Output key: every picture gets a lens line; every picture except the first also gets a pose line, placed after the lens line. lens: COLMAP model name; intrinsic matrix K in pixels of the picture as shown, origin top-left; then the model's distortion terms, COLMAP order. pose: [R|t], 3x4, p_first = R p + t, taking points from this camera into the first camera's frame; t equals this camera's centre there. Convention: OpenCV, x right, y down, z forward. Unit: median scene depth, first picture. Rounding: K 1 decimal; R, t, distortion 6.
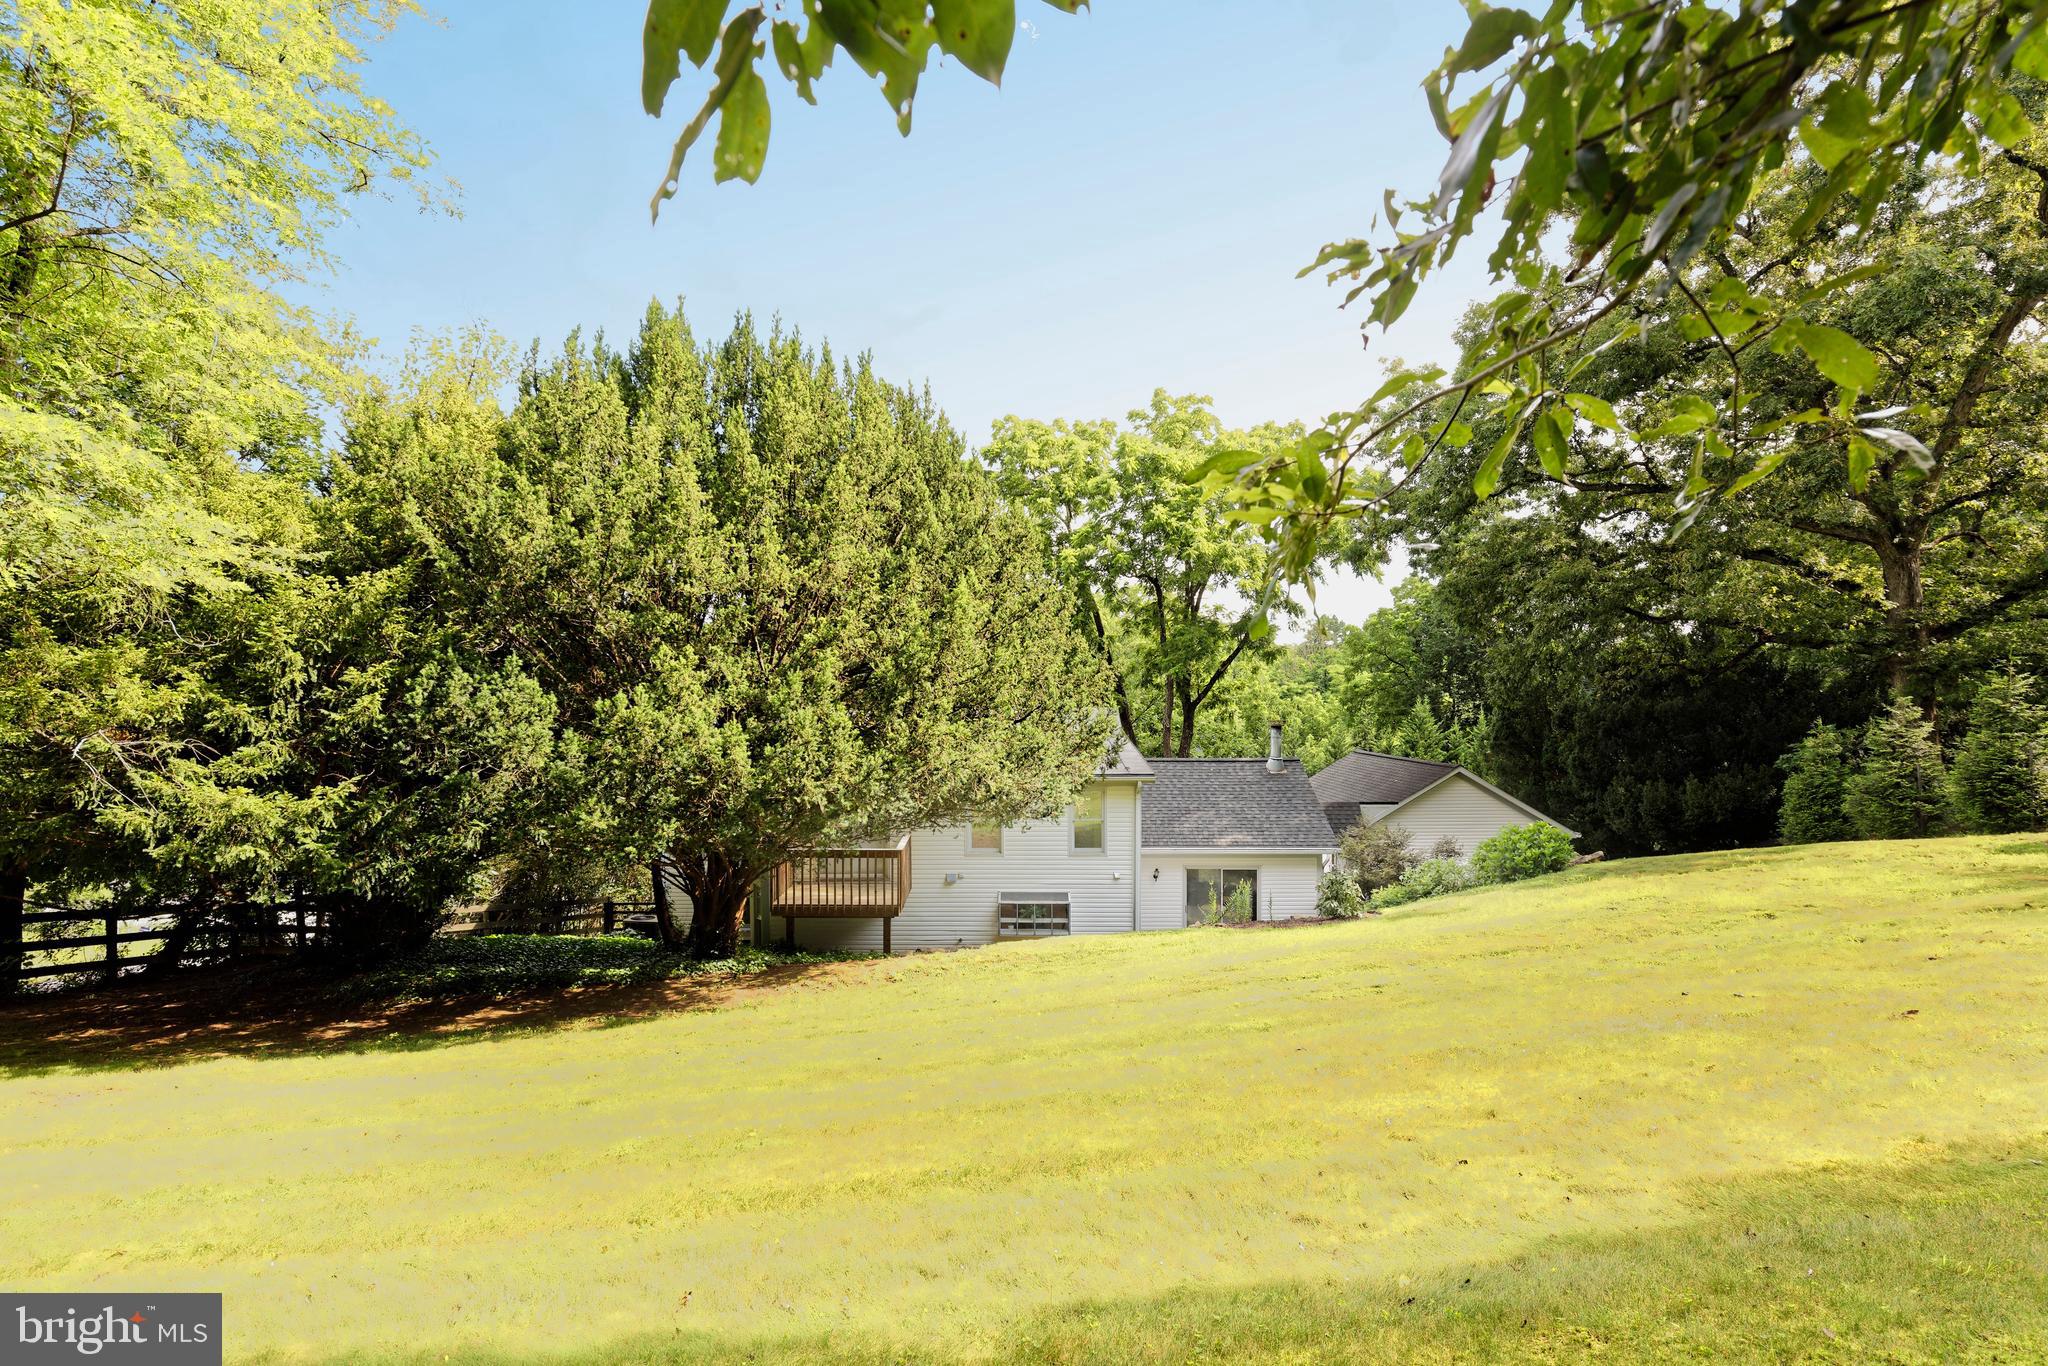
lens RADIAL K [[1029.0, 0, 1024.6], [0, 1029.0, 691.2], [0, 0, 1]] dist [-0.015770, 0.000379]
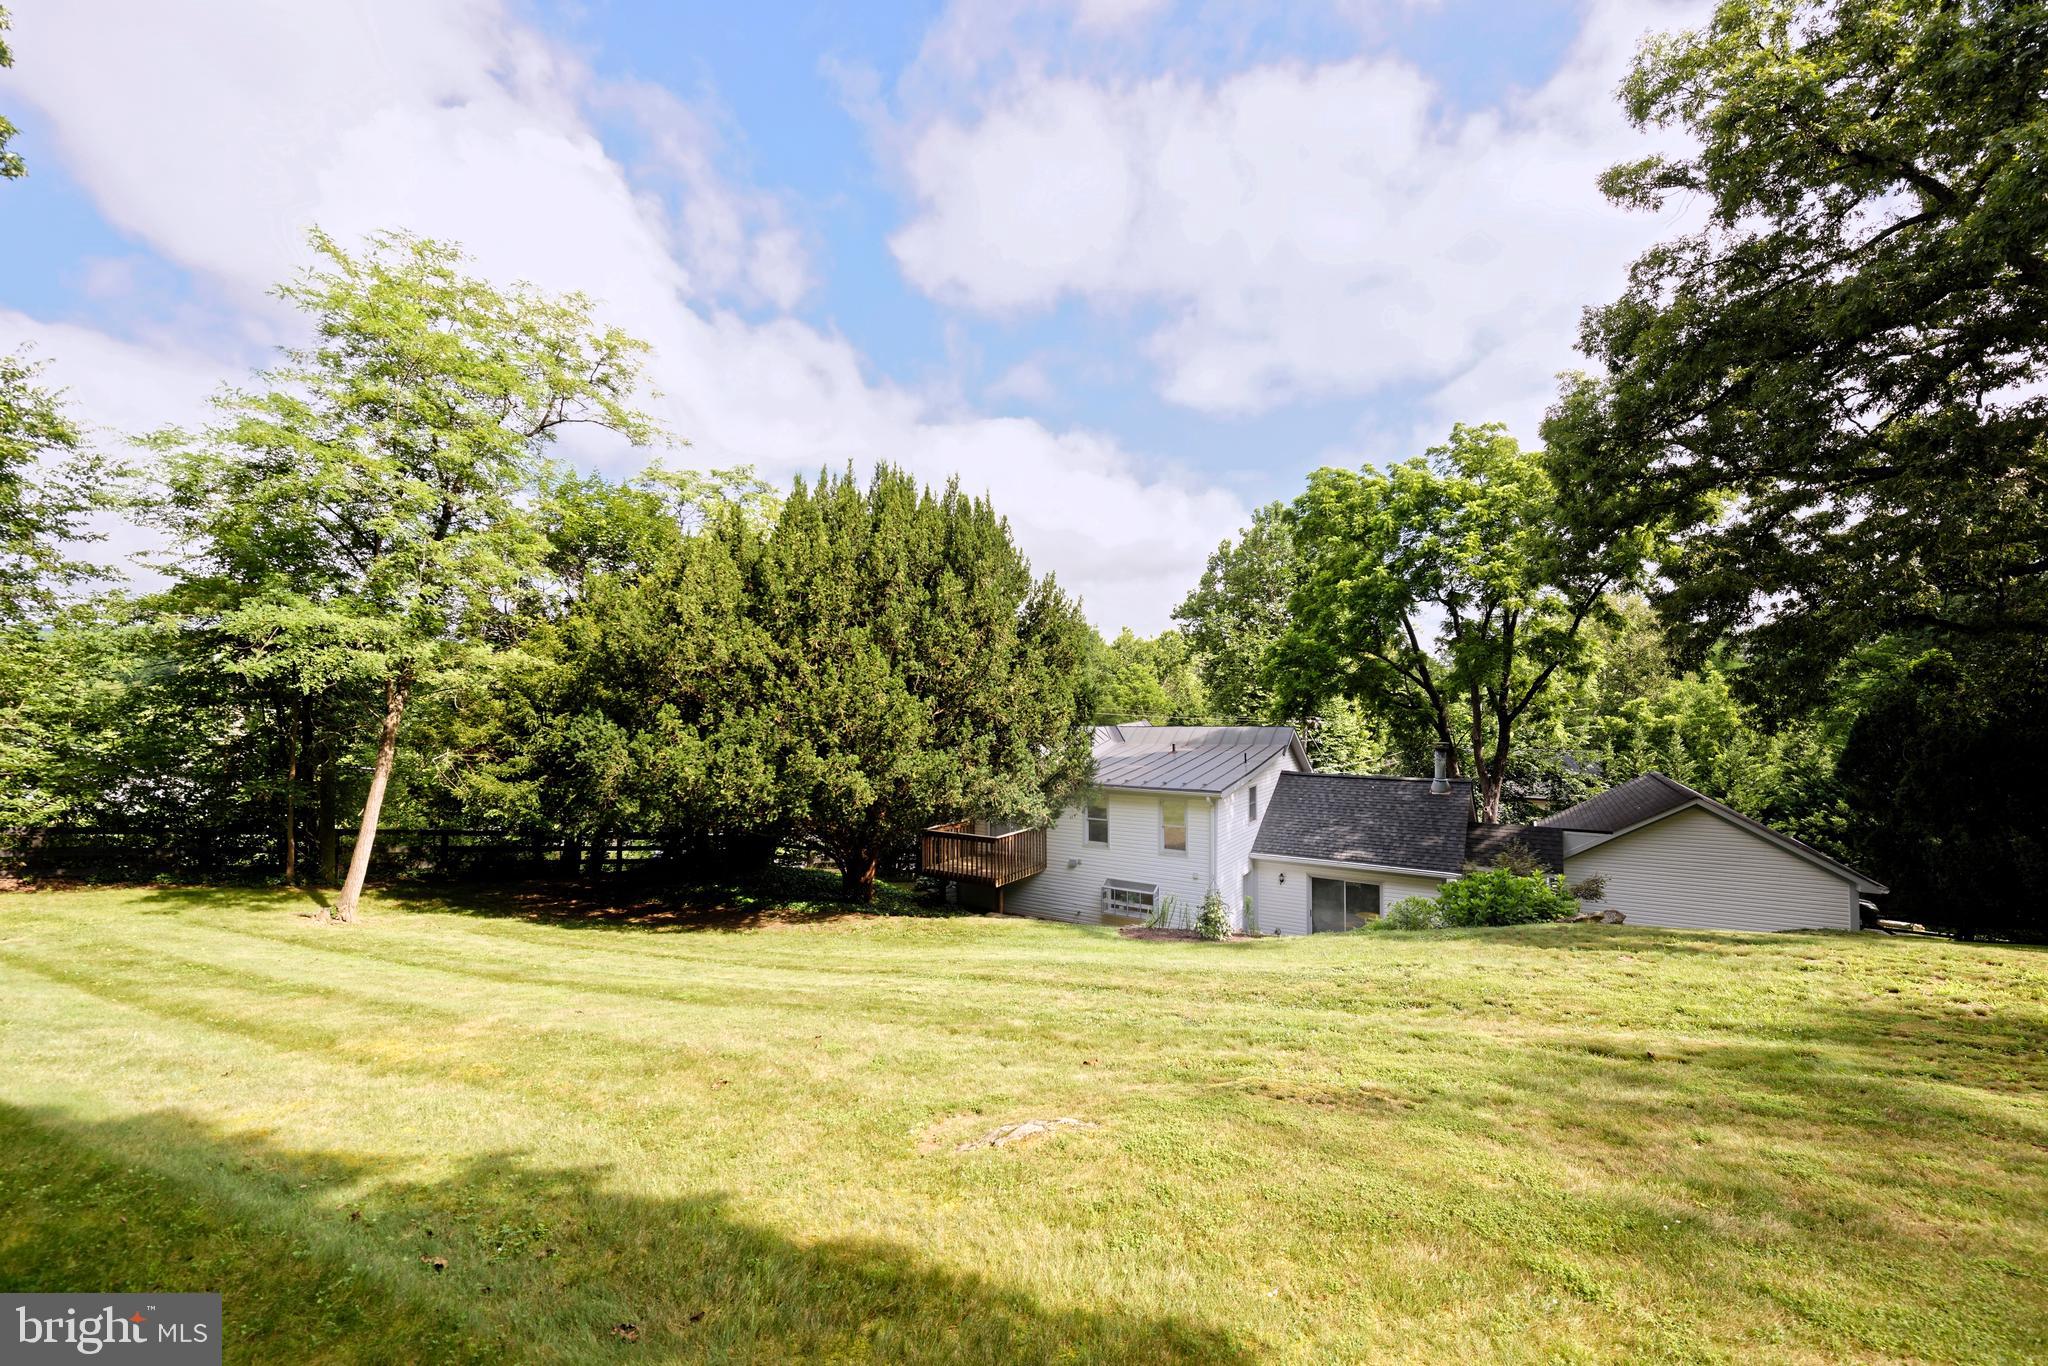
lens RADIAL K [[816.8, 0, 1025.0], [0, 816.8, 689.4], [0, 0, 1]] dist [-0.003326, 0.000043]
pose [[0.848212, -0.005428, -0.529629, 0.441271], [0.003140, 0.999981, -0.005221, -0.031619], [0.529648, 0.002765, 0.848213, 0.105190]]
